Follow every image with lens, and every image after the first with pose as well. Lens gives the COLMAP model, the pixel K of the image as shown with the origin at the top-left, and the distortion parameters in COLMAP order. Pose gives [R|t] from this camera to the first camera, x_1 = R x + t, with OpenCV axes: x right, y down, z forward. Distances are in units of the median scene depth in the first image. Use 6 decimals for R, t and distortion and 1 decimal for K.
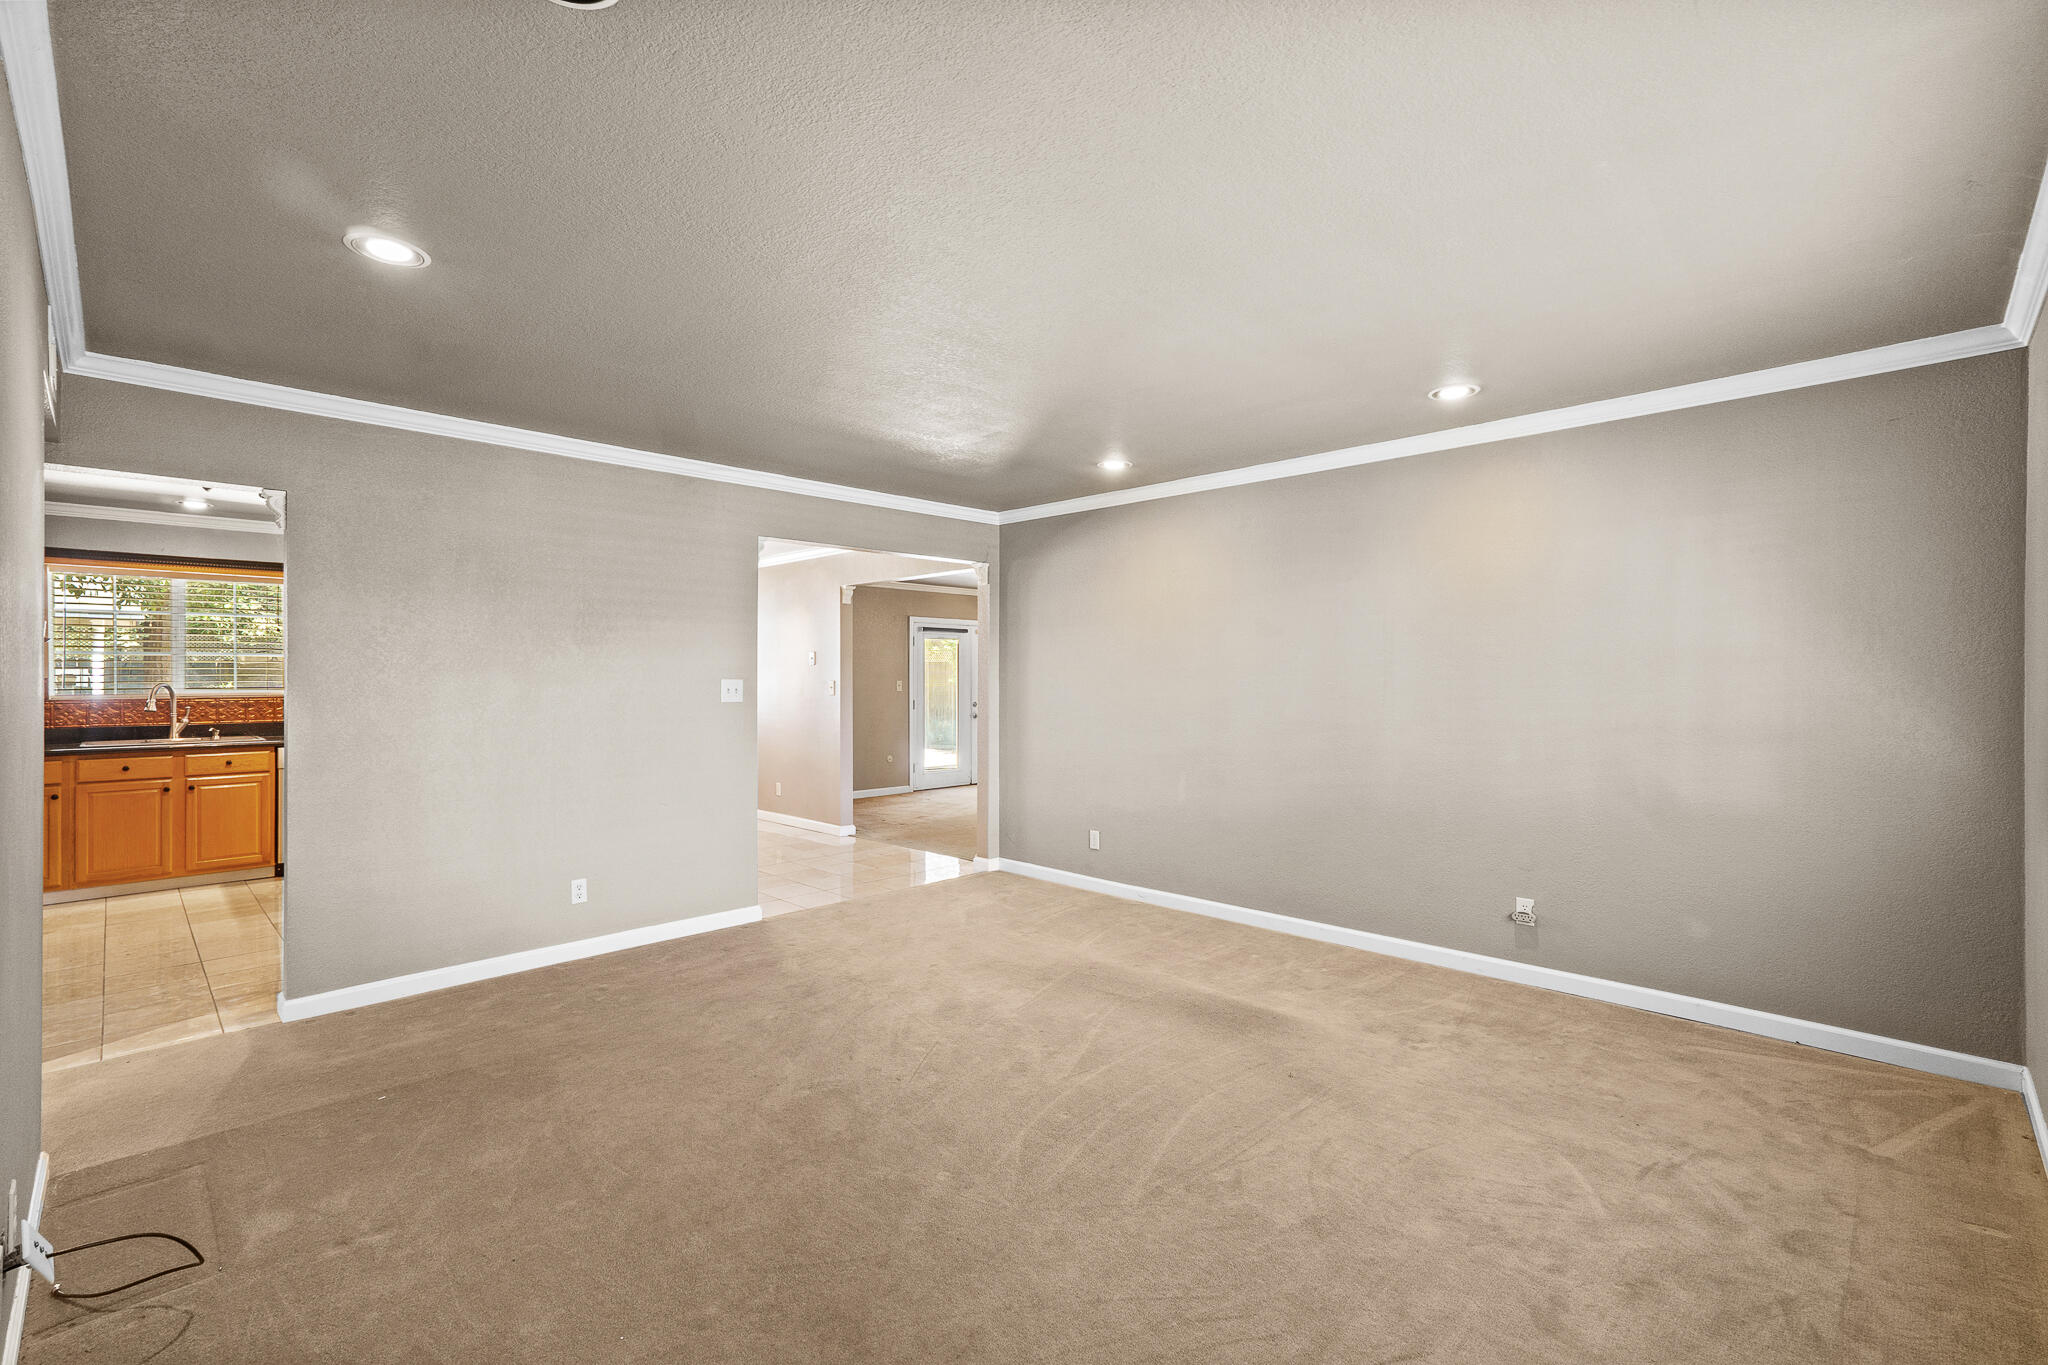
lens RADIAL K [[894.0, 0, 1043.3], [0, 894.0, 680.7], [0, 0, 1]] dist [-0.001526, 0.001278]
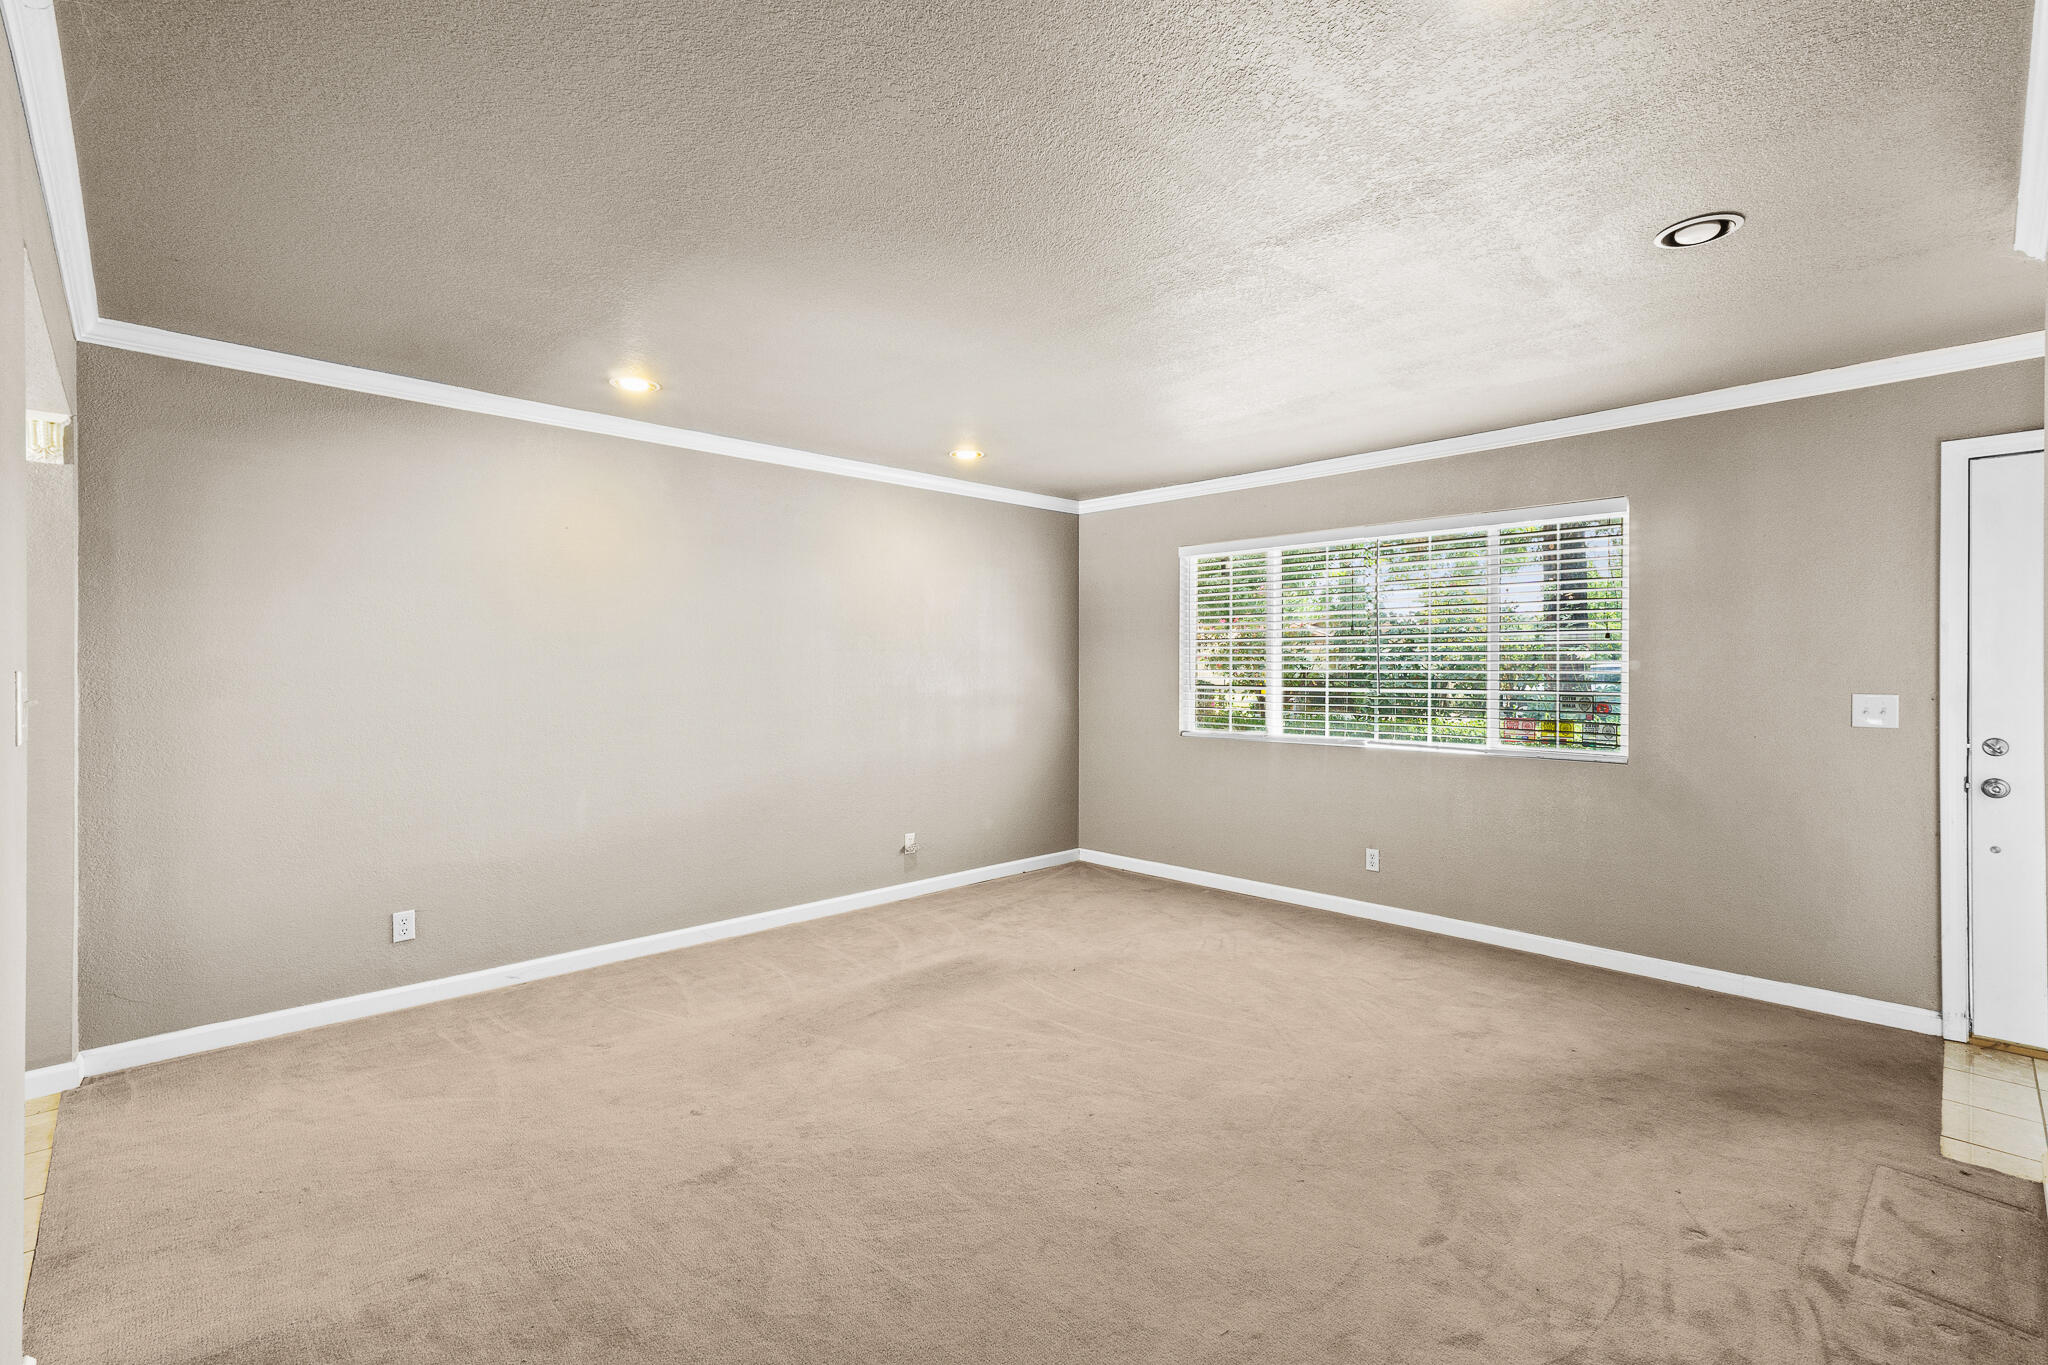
lens RADIAL K [[894.0, 0, 1044.7], [0, 894.0, 680.2], [0, 0, 1]] dist [-0.001526, 0.001278]
pose [[0.027675, -0.010350, 0.999563, -0.802831], [0.001271, 0.999946, 0.010319, 0.000865], [-0.999616, 0.000985, 0.027687, 0.776795]]
